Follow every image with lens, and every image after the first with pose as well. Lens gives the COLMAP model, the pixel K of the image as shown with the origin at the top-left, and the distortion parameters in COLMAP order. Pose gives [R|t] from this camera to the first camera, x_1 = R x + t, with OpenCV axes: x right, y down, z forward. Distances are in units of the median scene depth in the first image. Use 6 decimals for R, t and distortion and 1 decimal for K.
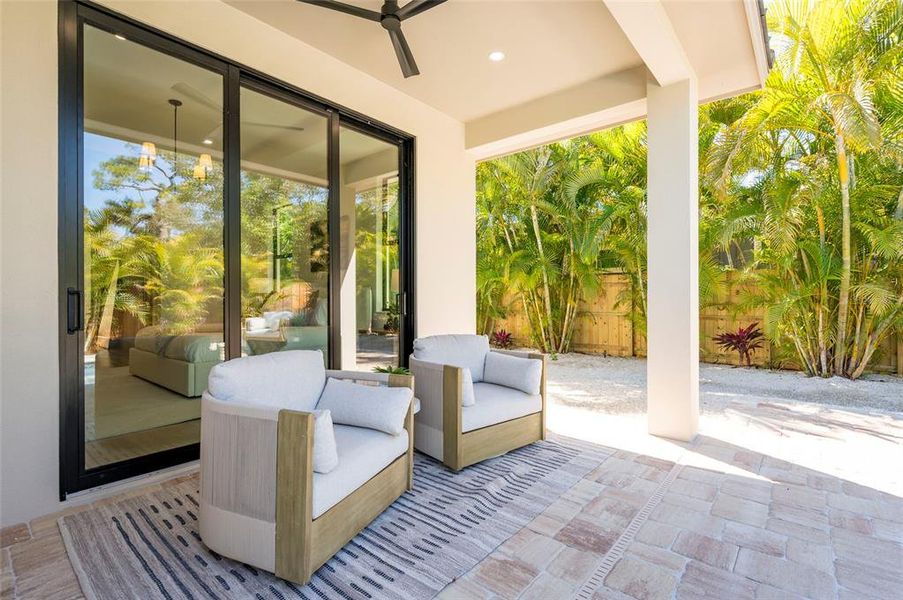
lens RADIAL K [[419.3, 0, 451.5], [0, 419.3, 300.0], [0, 0, 1]] dist [0.001623, -0.000346]
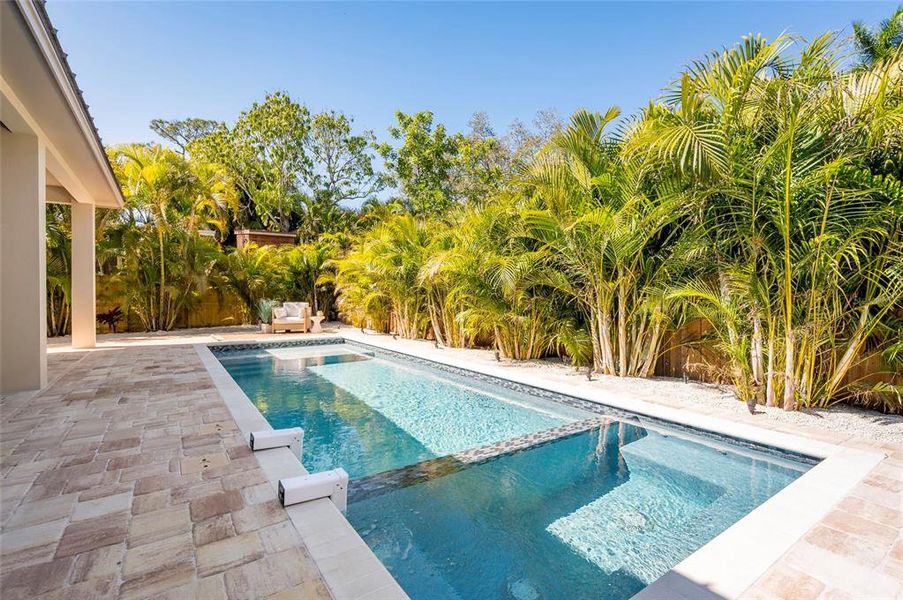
lens RADIAL K [[410.3, 0, 455.8], [0, 410.3, 299.4], [0, 0, 1]] dist [-0.001746, -0.000357]
pose [[0.250952, -0.008284, 0.967964, -1.290542], [0.001626, 0.999966, 0.008137, 0.031200], [-0.967998, -0.000468, 0.250957, -1.767086]]
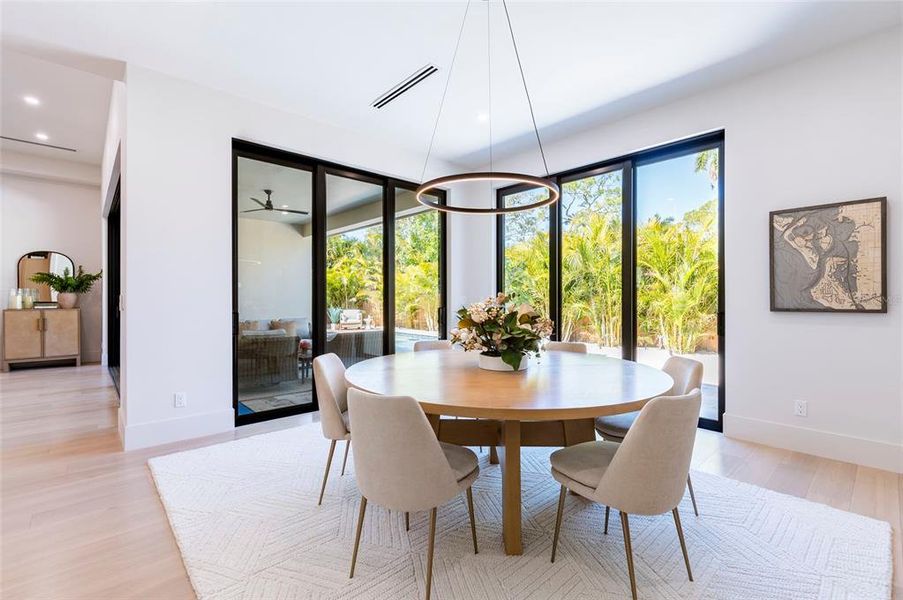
lens RADIAL K [[410.3, 0, 455.8], [0, 410.3, 299.4], [0, 0, 1]] dist [-0.001746, -0.000357]
pose [[0.147905, -0.000899, 0.989001, -3.291746], [0.003862, 0.999992, 0.000331, -0.039726], [-0.988994, 0.003770, 0.147907, -1.642750]]
